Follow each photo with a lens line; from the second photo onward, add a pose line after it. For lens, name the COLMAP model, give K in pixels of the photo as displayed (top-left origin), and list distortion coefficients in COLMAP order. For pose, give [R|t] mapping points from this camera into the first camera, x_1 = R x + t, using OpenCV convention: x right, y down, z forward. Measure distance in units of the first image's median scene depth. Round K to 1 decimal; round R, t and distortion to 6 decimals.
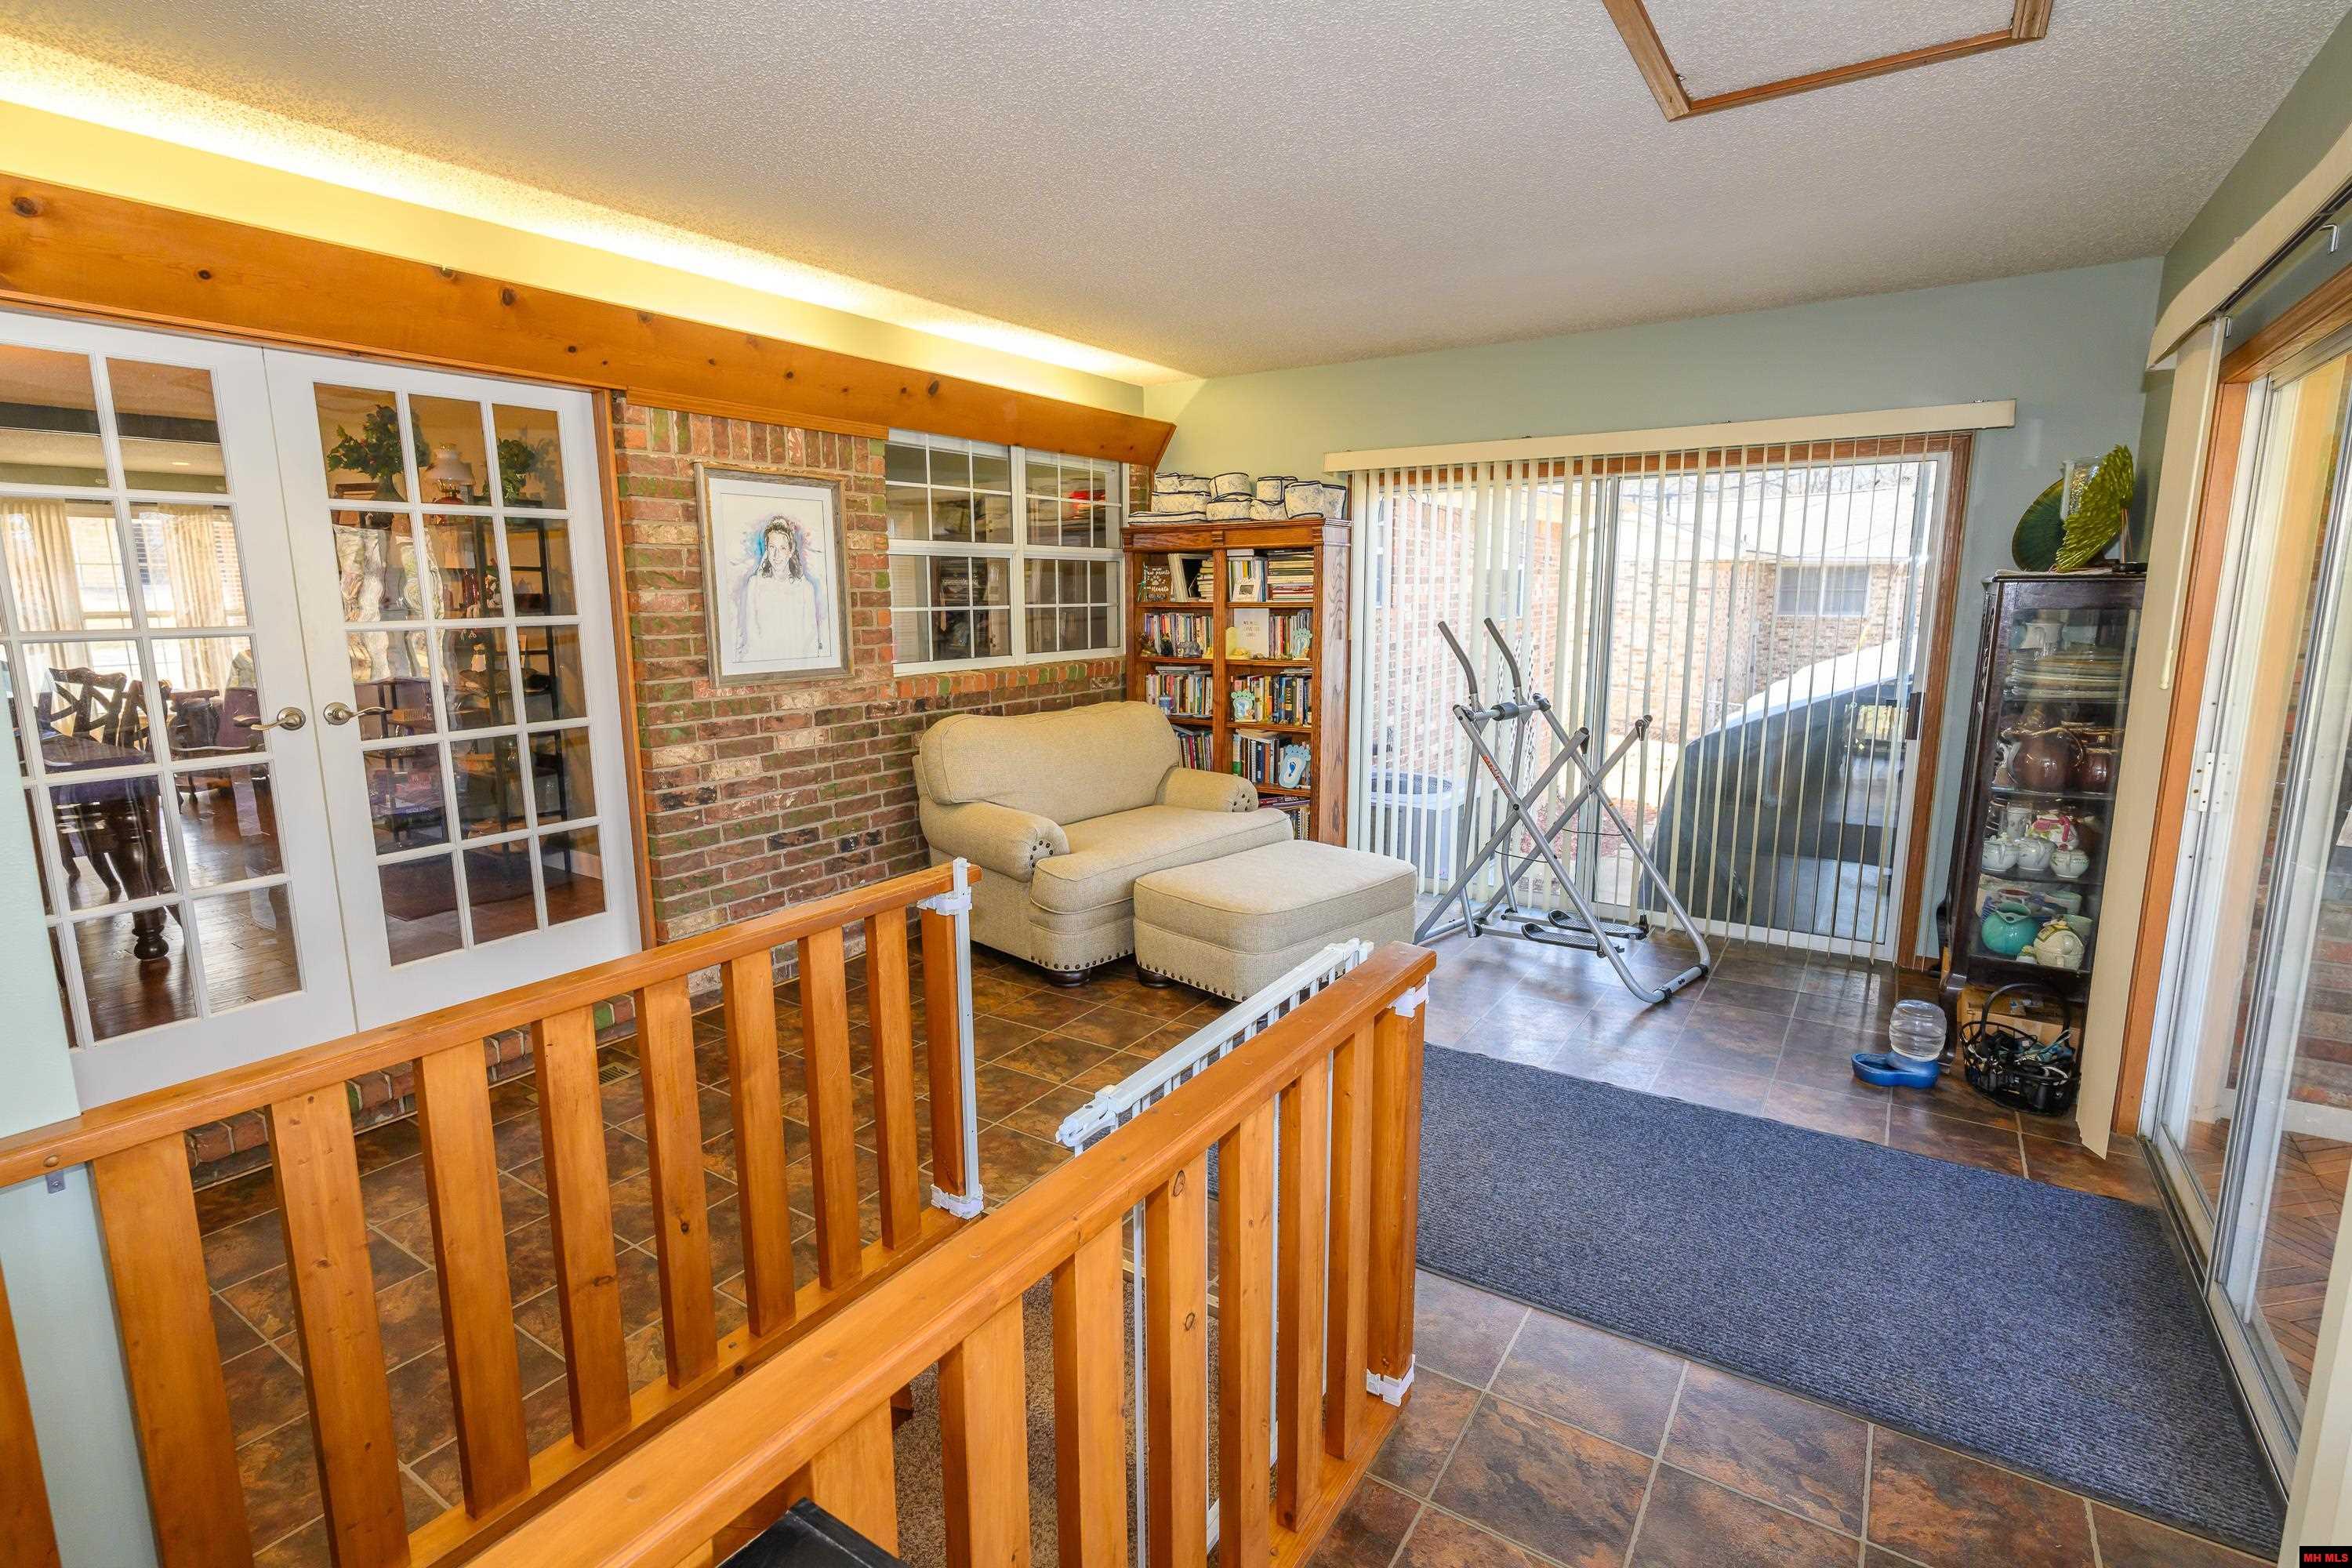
lens RADIAL K [[1113.9, 0, 1164.1], [0, 1113.9, 777.3], [0, 0, 1]] dist [-0.002618, 0.001865]
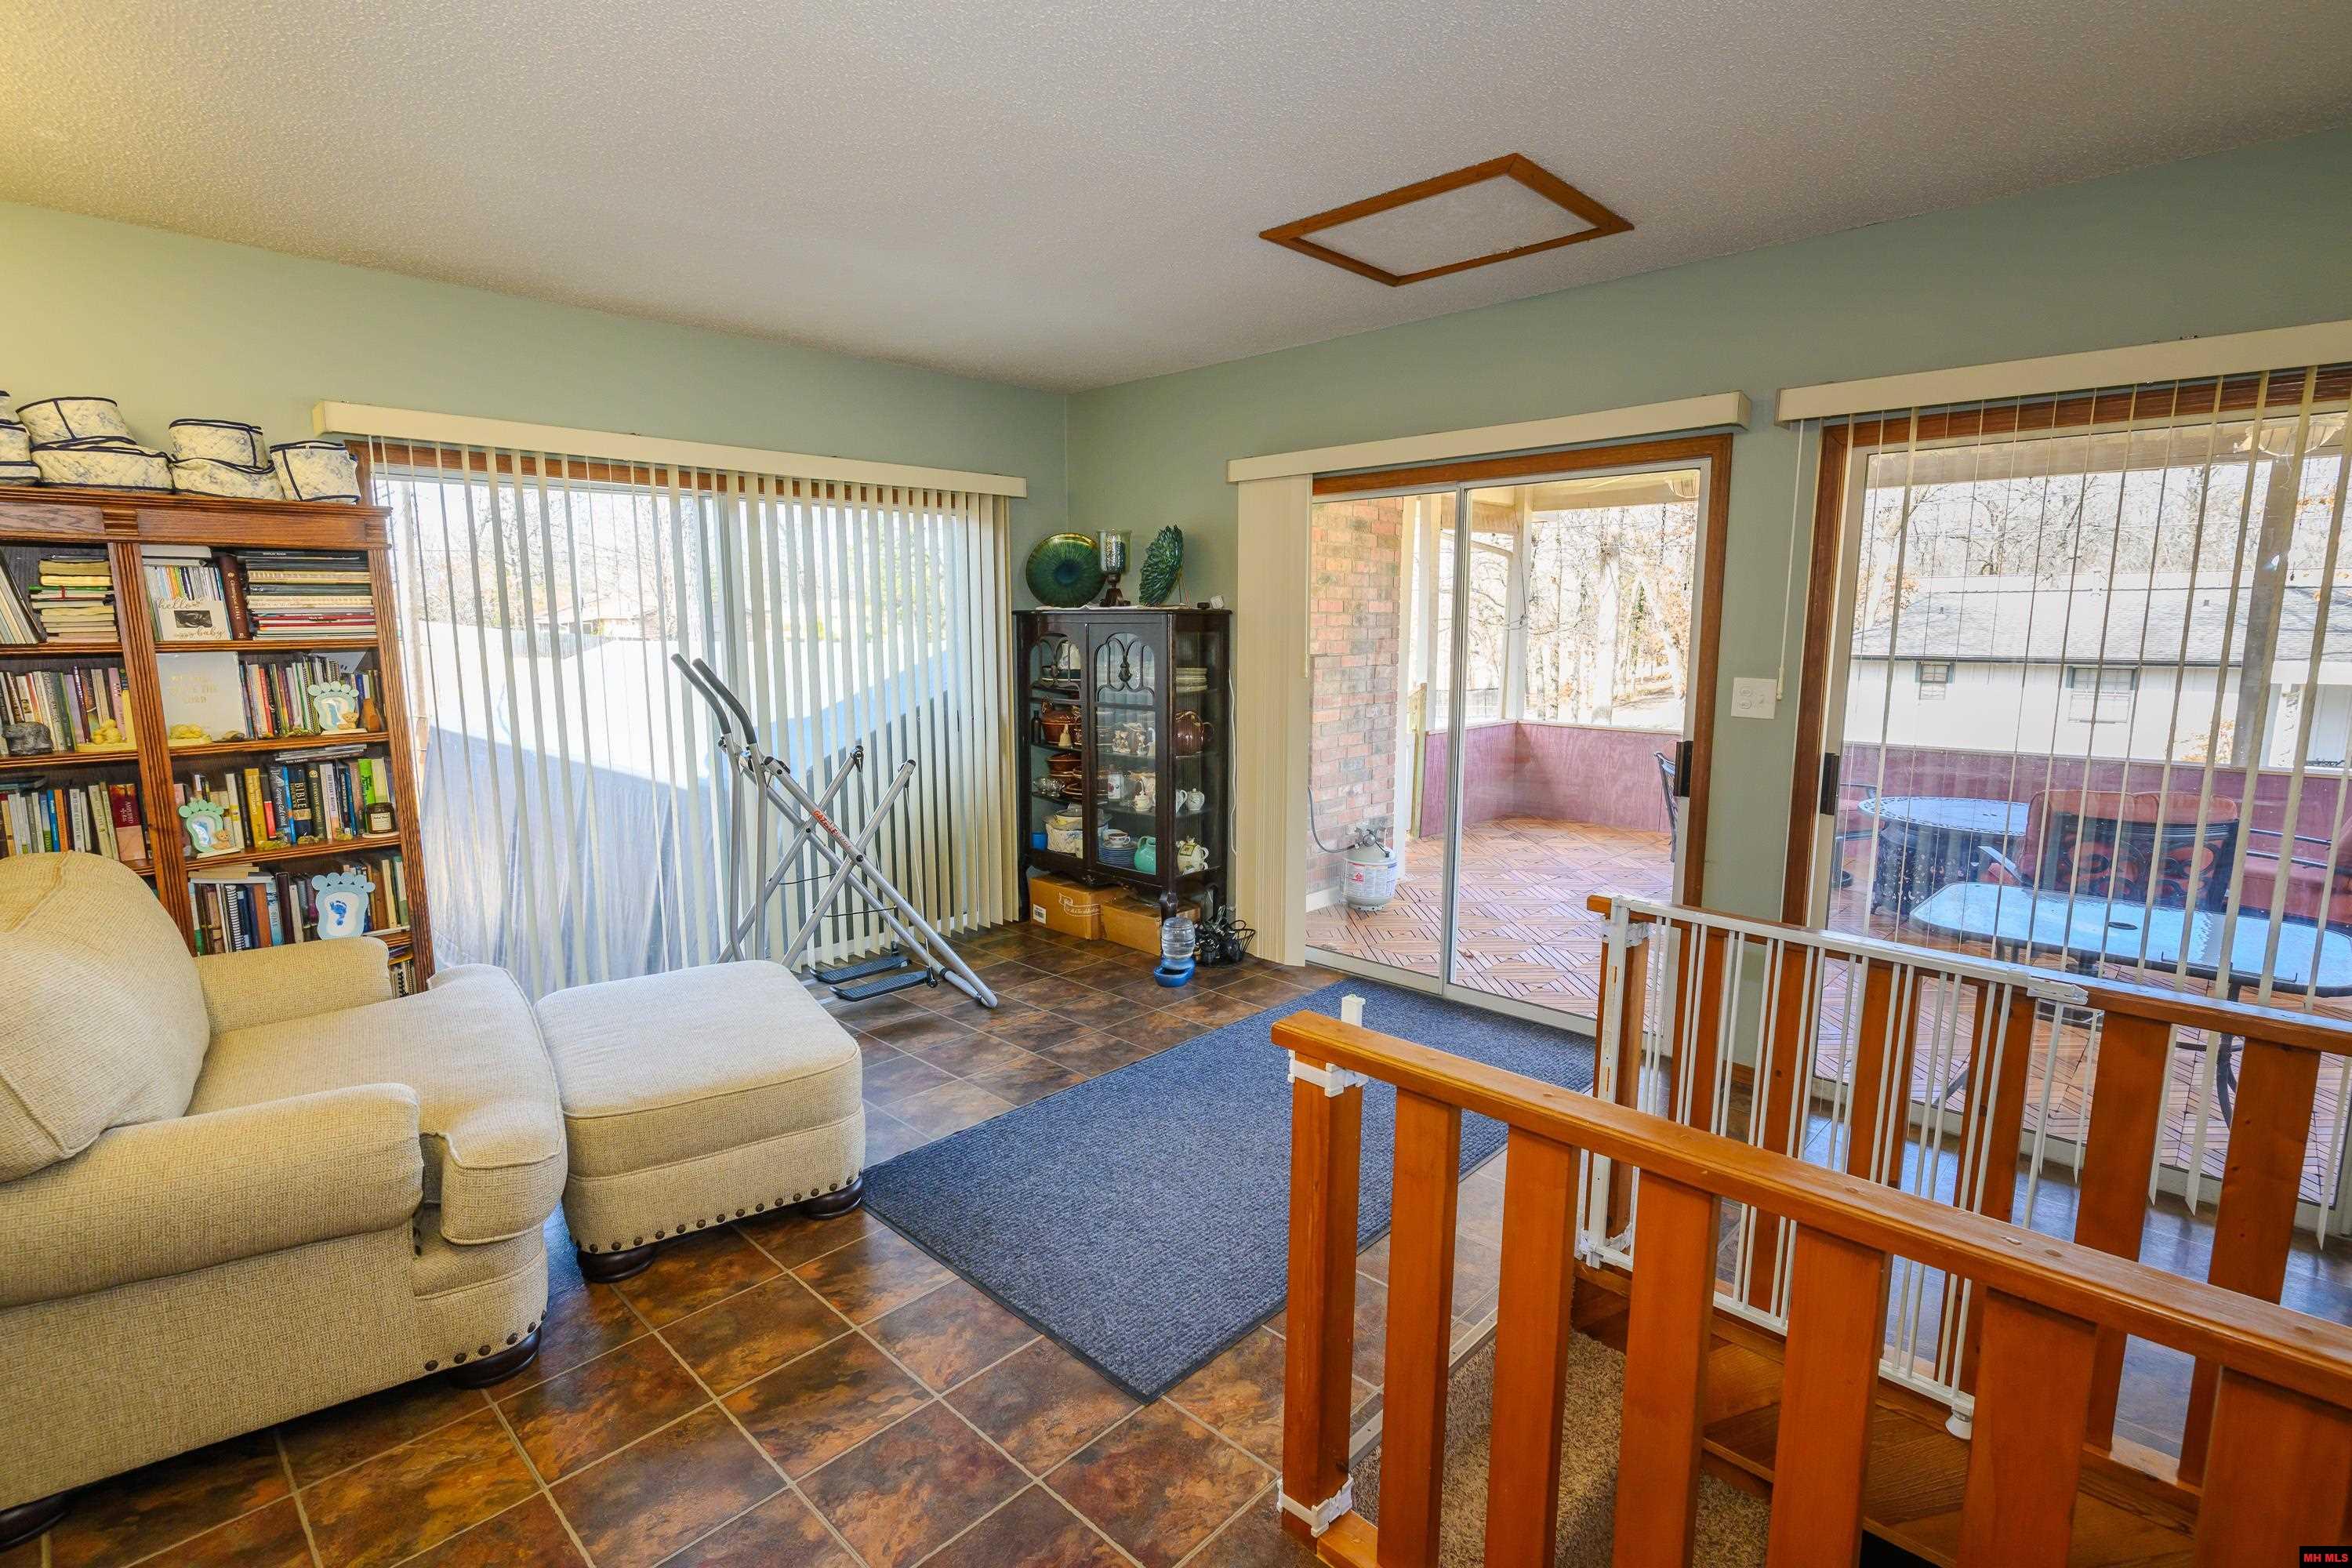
lens RADIAL K [[1113.9, 0, 1164.1], [0, 1113.9, 777.3], [0, 0, 1]] dist [-0.002618, 0.001865]
pose [[0.176710, -0.130278, 0.975603, -0.395768], [0.163494, 0.981316, 0.101427, -0.068802], [-0.970589, 0.141582, 0.194708, 0.437699]]
